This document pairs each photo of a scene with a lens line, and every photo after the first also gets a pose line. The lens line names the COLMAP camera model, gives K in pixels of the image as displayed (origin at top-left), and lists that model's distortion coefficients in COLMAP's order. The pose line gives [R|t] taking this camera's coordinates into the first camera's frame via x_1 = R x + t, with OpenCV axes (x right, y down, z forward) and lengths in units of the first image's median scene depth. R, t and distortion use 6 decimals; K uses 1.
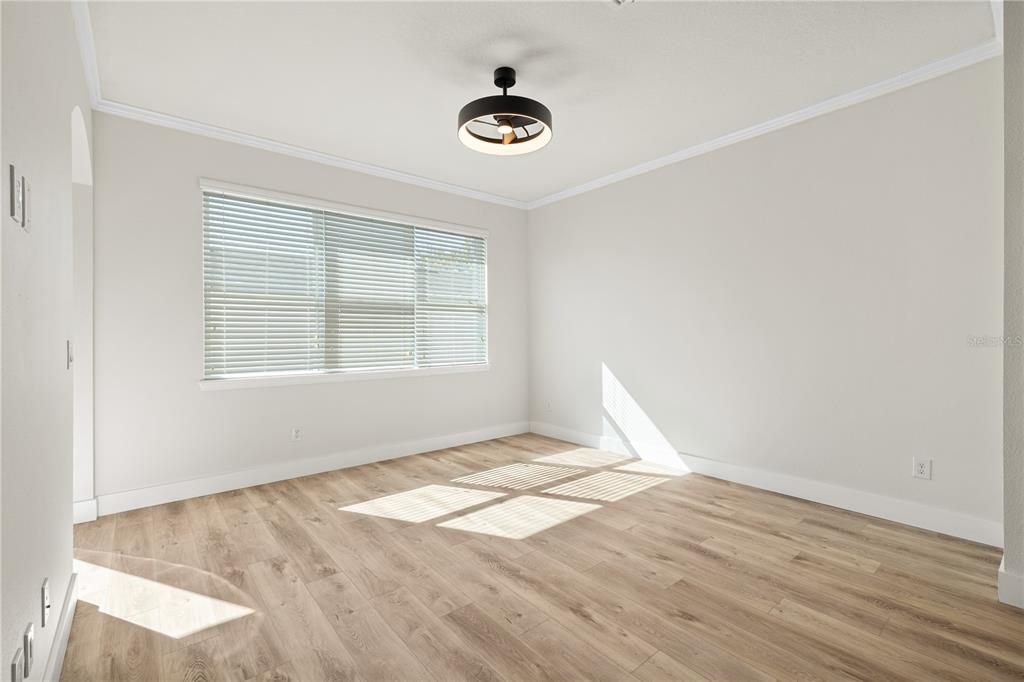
lens RADIAL K [[444.7, 0, 512.6], [0, 444.7, 332.4], [0, 0, 1]] dist [0.001110, 0.001300]
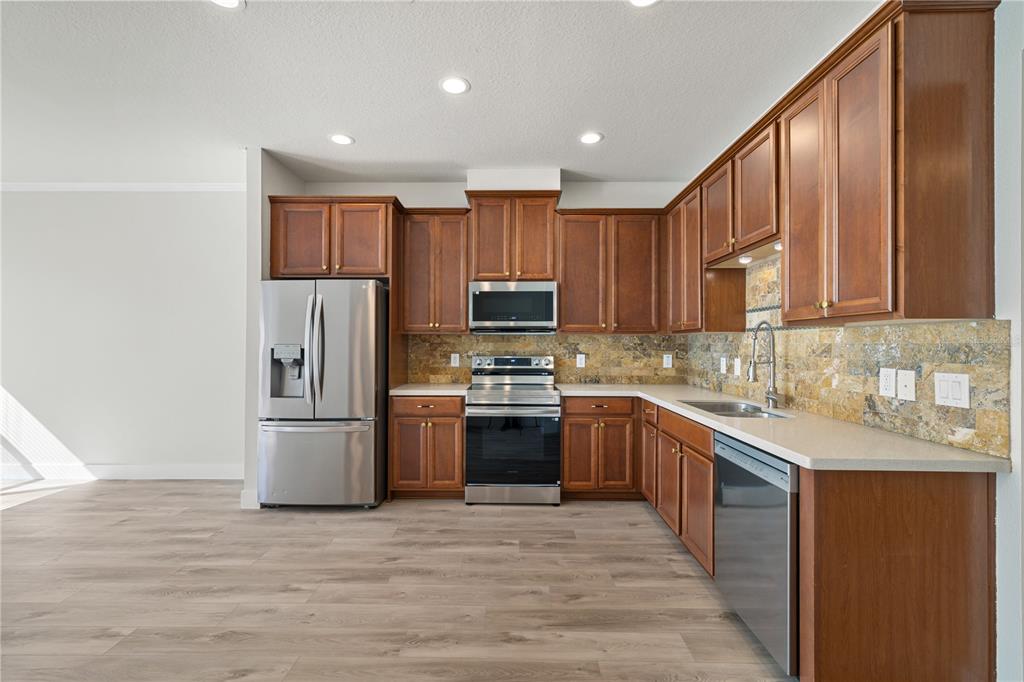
lens RADIAL K [[444.7, 0, 510.2], [0, 444.7, 342.1], [0, 0, 1]] dist [0.001110, 0.001300]
pose [[0.651900, 0.008470, 0.758258, 0.286551], [-0.007500, 0.999961, -0.004722, -0.029755], [-0.758268, -0.002608, 0.651938, -0.586678]]
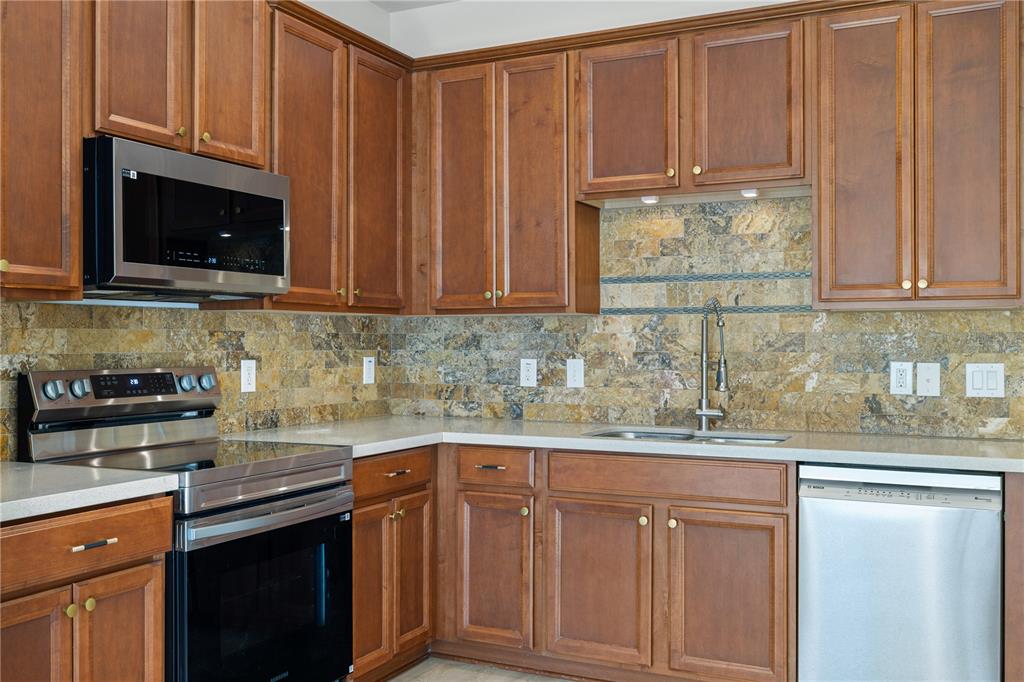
lens RADIAL K [[993.8, 0, 507.3], [0, 993.8, 338.8], [0, 0, 1]] dist [0.000897, 0.000000]
pose [[-0.405025, 0.006721, 0.914281, 0.207056], [-0.001820, 0.999965, -0.008158, -0.017135], [-0.914304, -0.004968, -0.404998, 0.323905]]
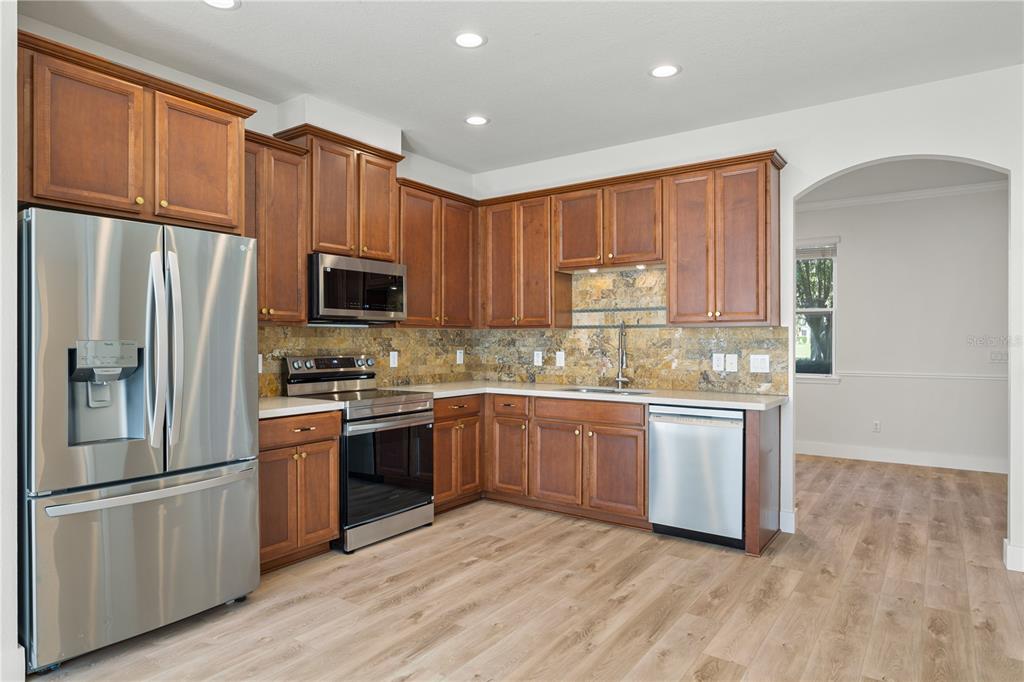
lens RADIAL K [[608.1, 0, 511.7], [0, 608.1, 340.3], [0, 0, 1]] dist [-0.011901, 0.005960]
pose [[-0.255681, 0.003179, 0.966756, -0.120081], [-0.002655, 0.999989, -0.003991, -0.023964], [-0.966758, -0.003587, -0.255669, 0.227091]]
